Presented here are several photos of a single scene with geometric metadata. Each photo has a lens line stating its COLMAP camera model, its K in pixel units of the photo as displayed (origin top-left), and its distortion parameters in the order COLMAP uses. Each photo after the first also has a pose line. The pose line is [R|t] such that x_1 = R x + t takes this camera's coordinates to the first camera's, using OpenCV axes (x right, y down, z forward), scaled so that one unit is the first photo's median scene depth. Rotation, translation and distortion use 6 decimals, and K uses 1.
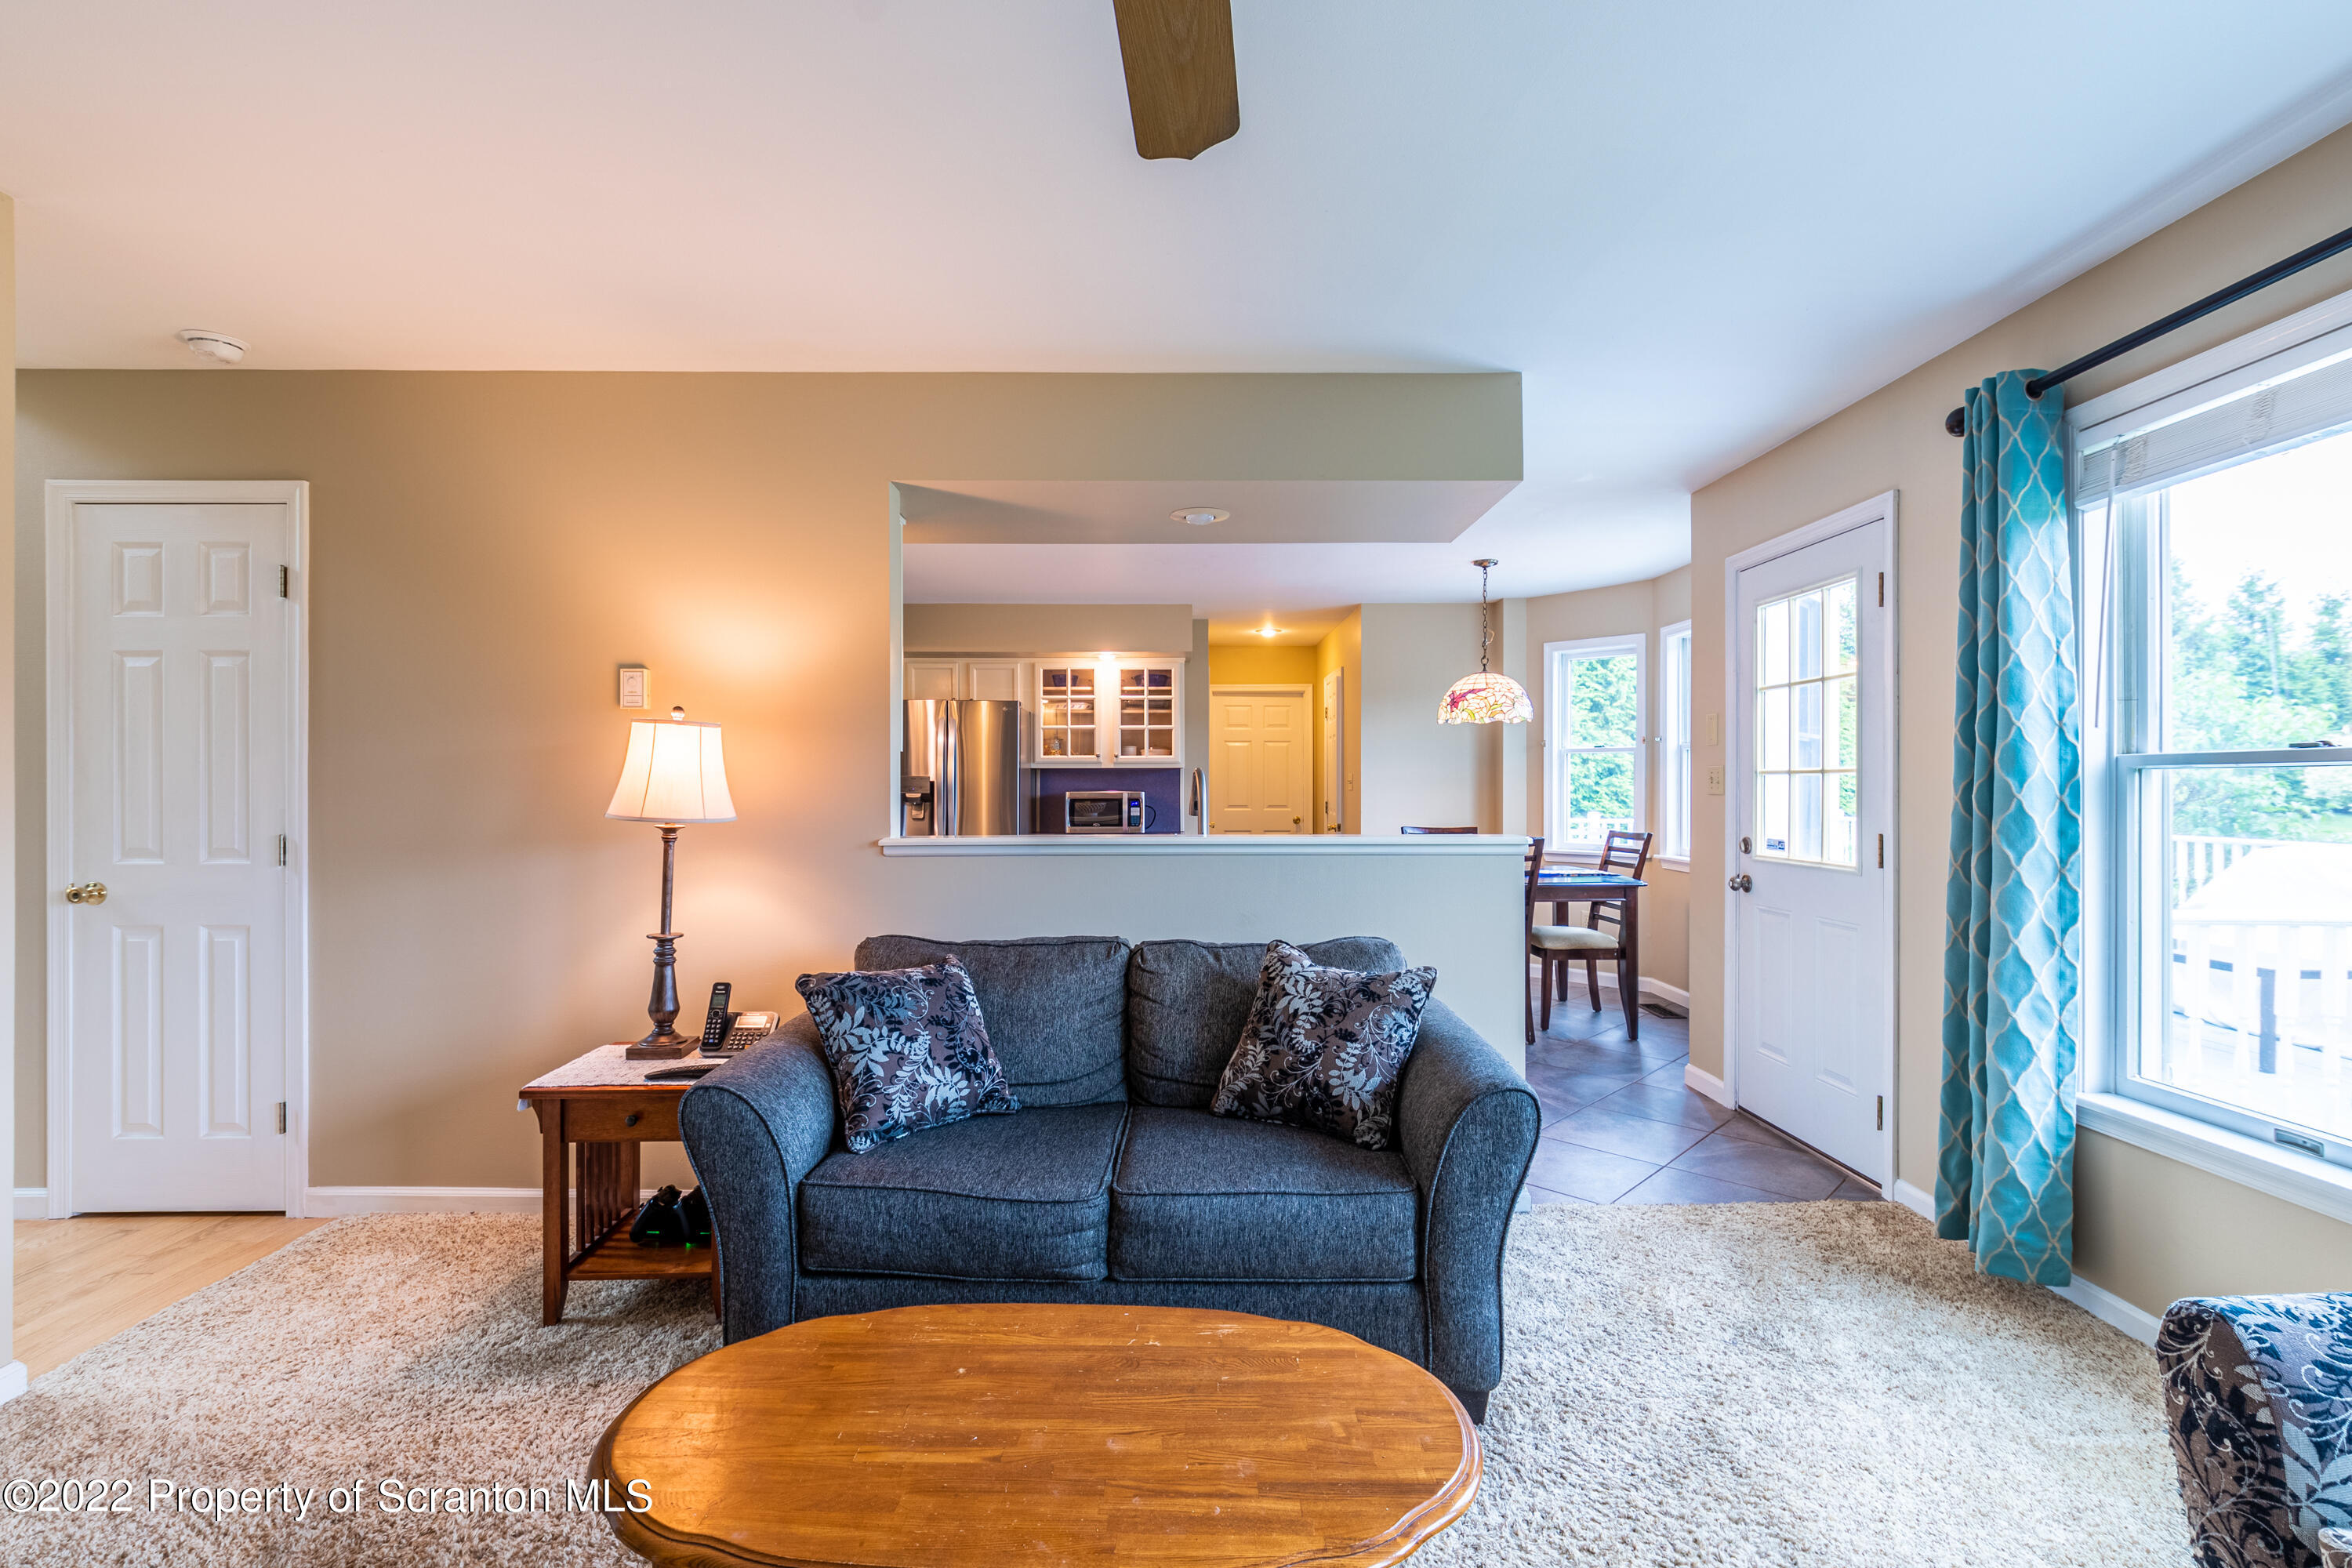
lens RADIAL K [[1043.1, 0, 1169.7], [0, 1043.1, 783.0], [0, 0, 1]] dist [-0.001333, 0.000036]
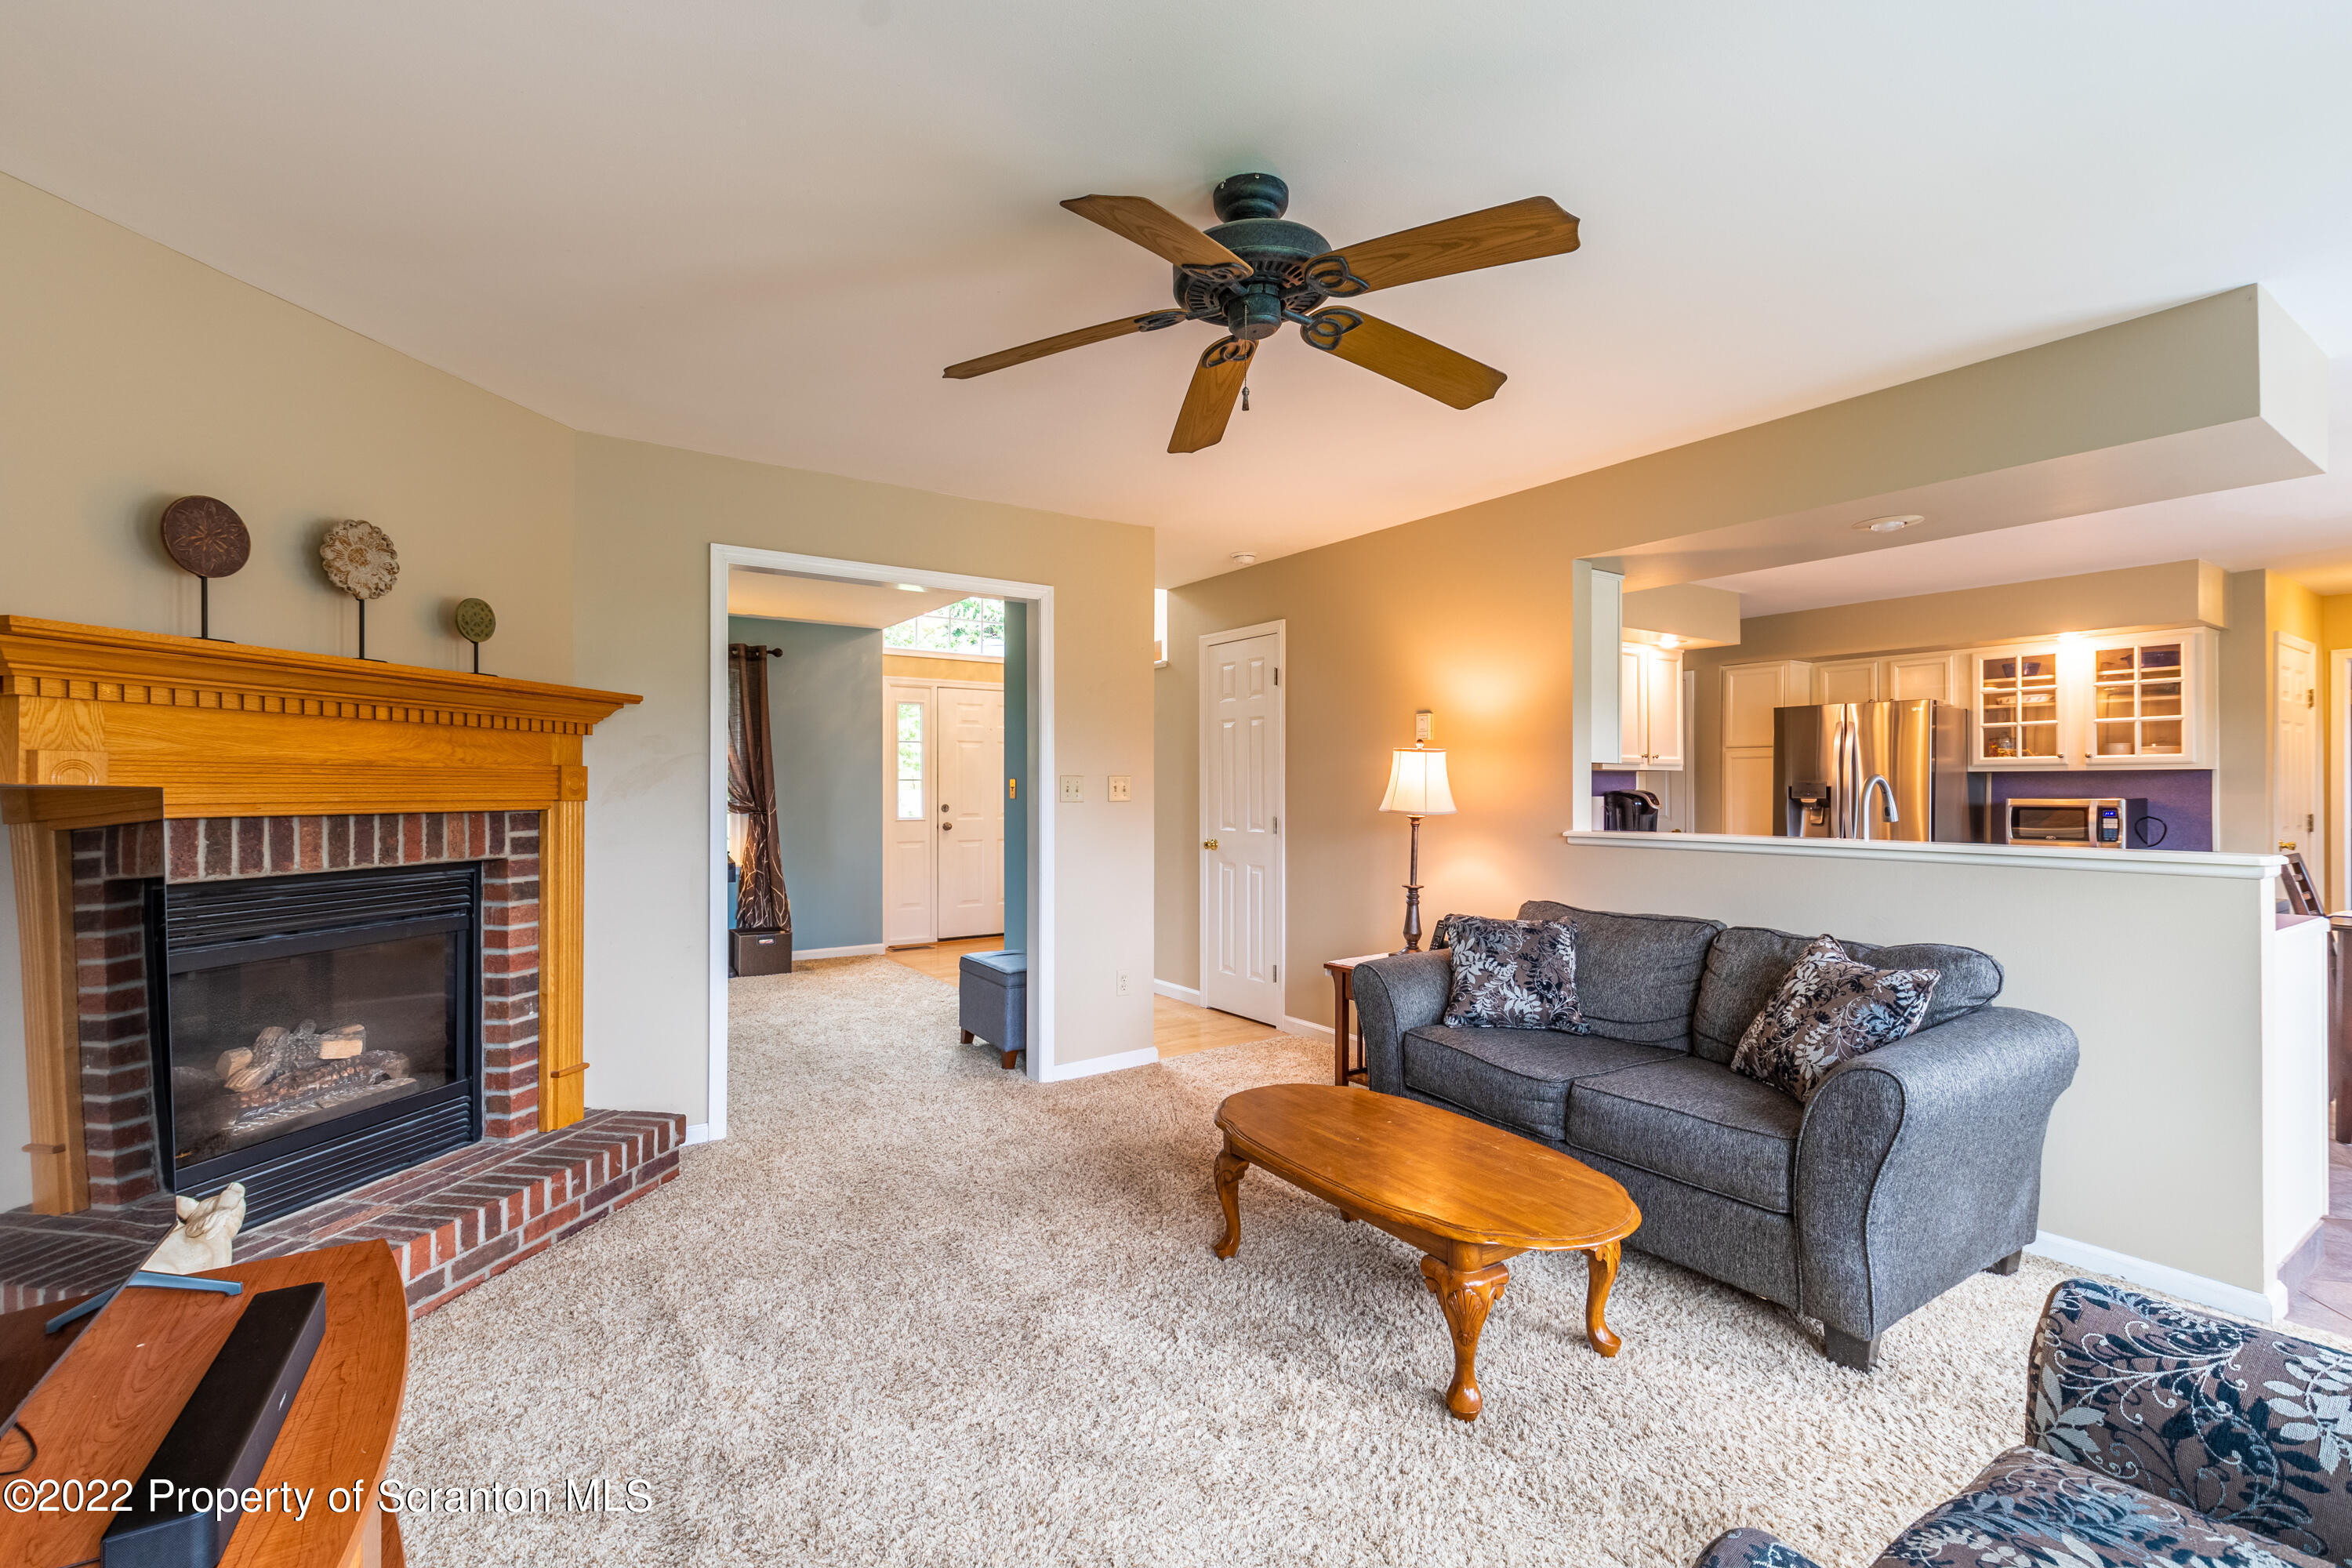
lens RADIAL K [[1043.1, 0, 1180.3], [0, 1043.1, 787.9], [0, 0, 1]] dist [-0.001333, 0.000036]
pose [[0.561772, 0.001628, -0.827291, 0.614287], [-0.000340, 0.999998, 0.001736, -0.003962], [0.827292, -0.000694, 0.561771, -0.167113]]
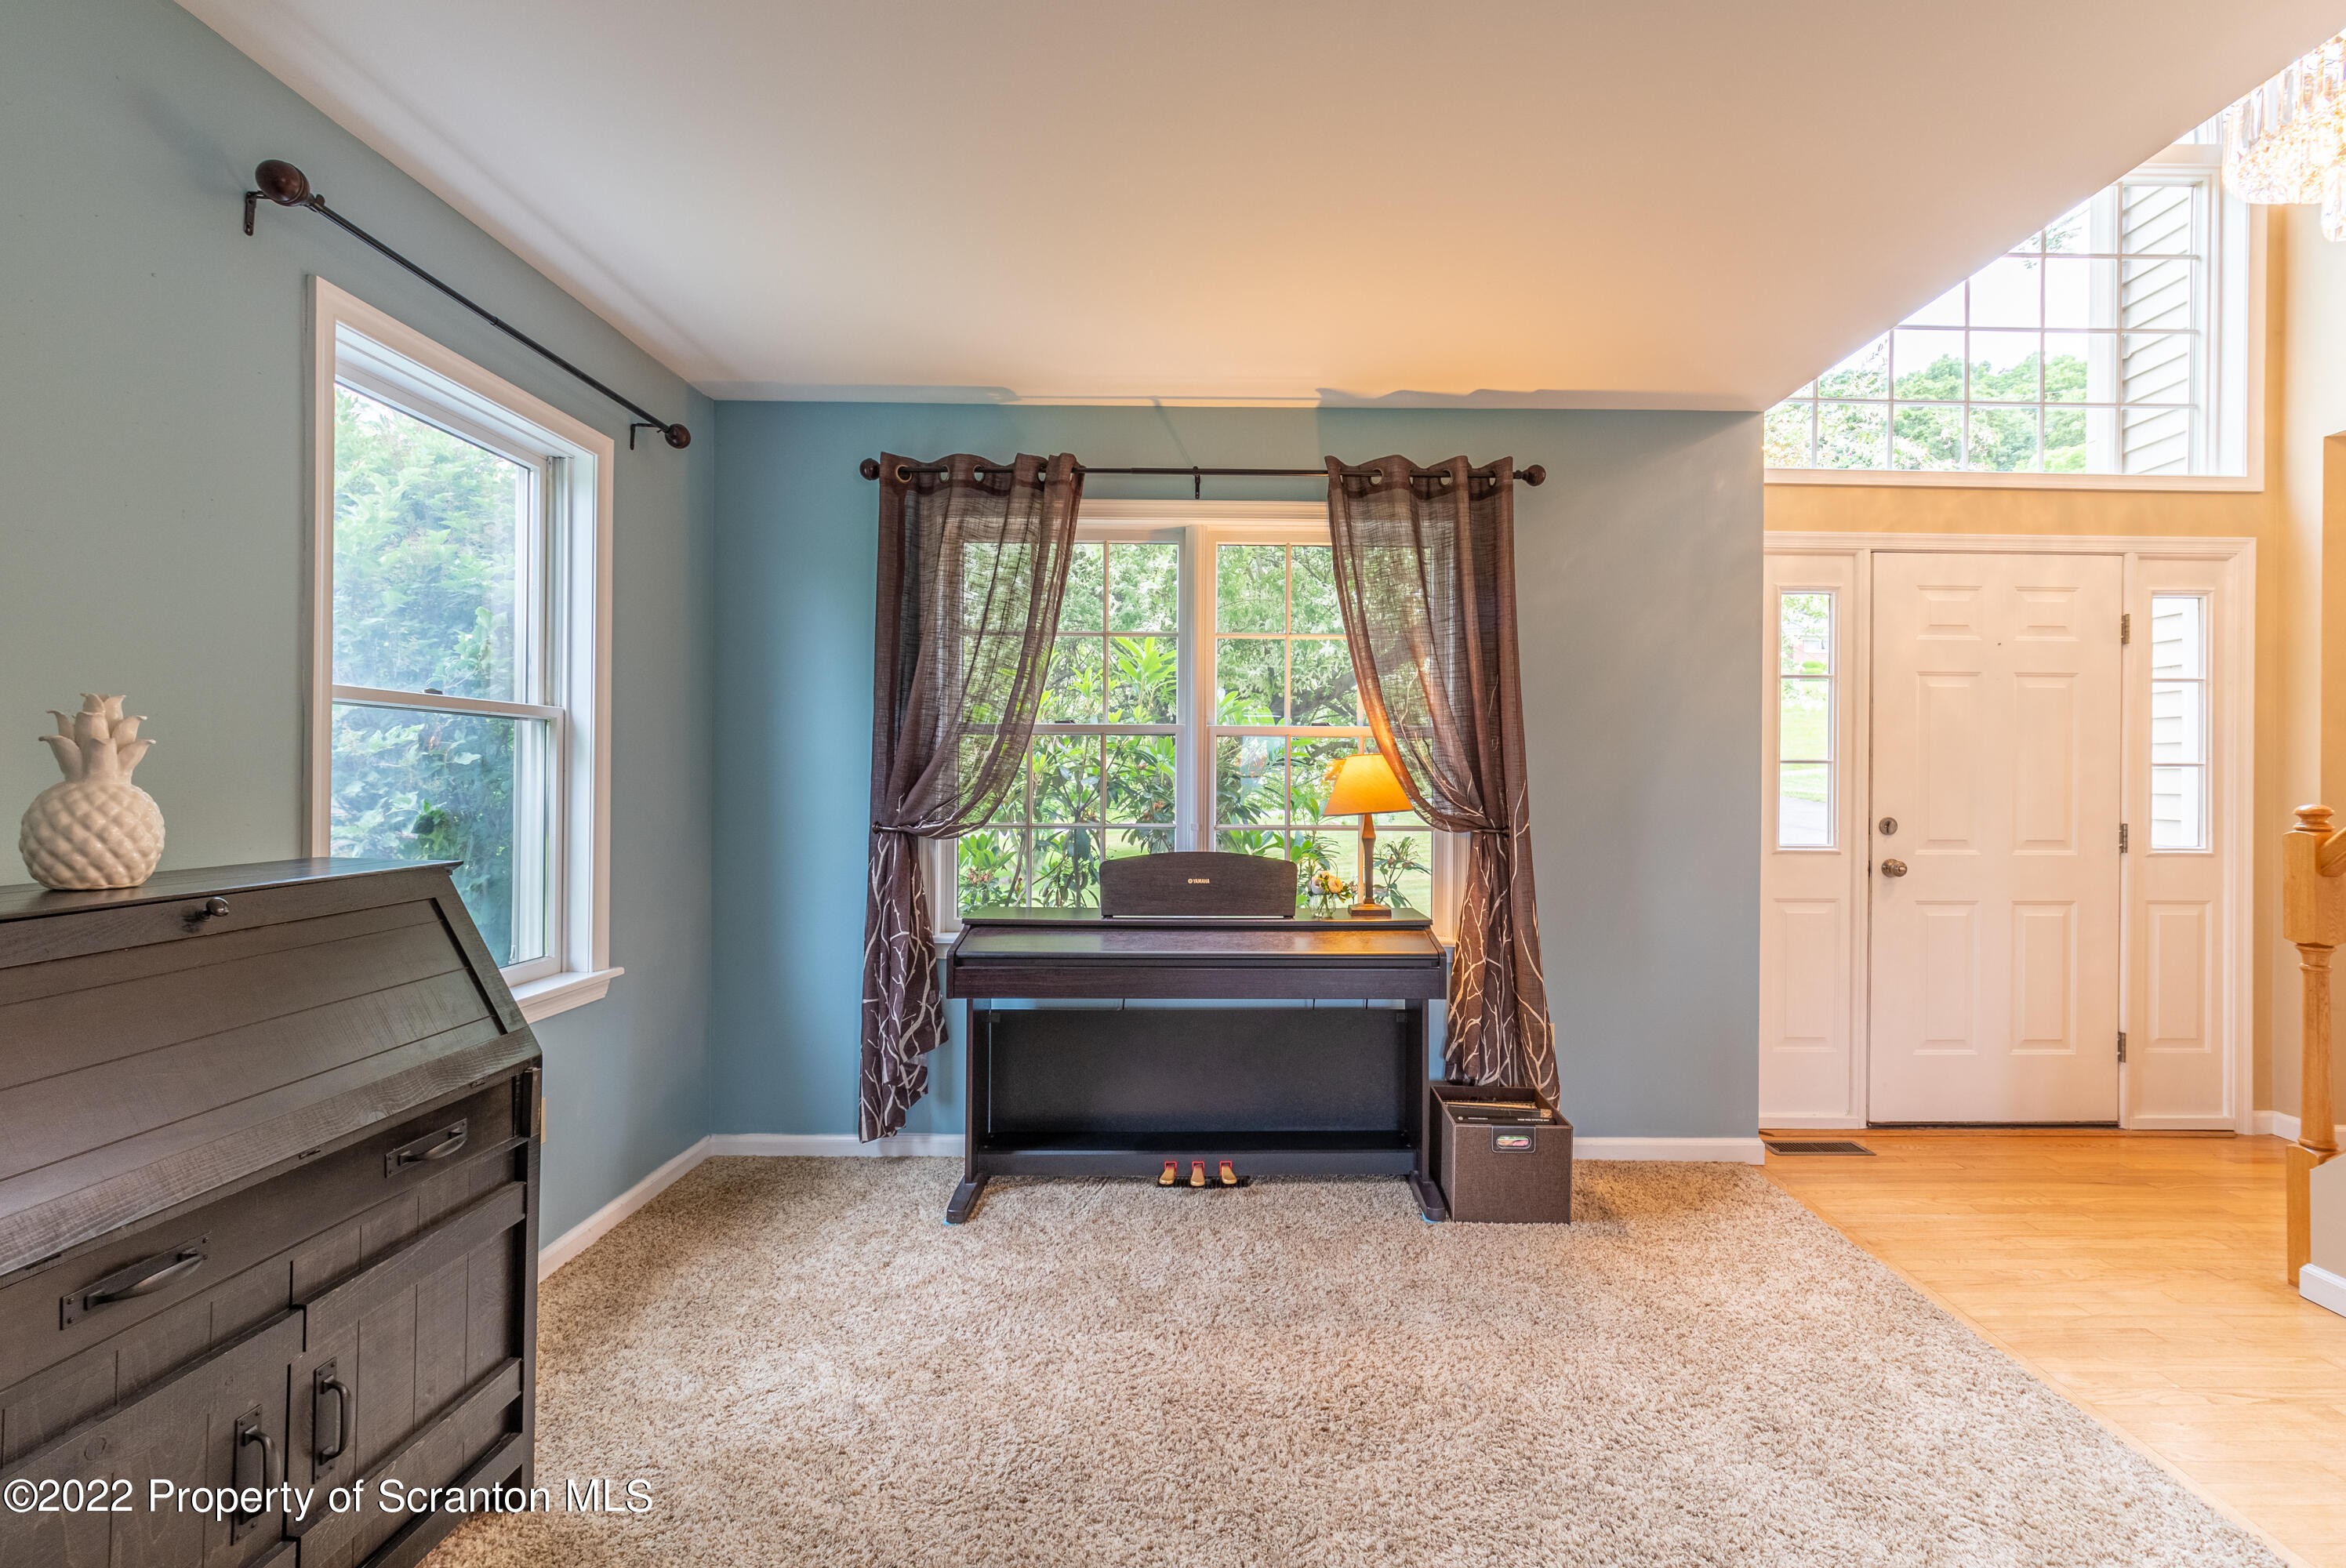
lens RADIAL K [[1057.4, 0, 1240.4], [0, 1057.4, 778.8], [0, 0, 1]] dist [-0.003423, -0.000997]
pose [[0.019545, 0.003468, -0.999803, -1.004890], [-0.005501, 0.999979, 0.003361, 0.000857], [0.999794, 0.005434, 0.019564, 0.127678]]
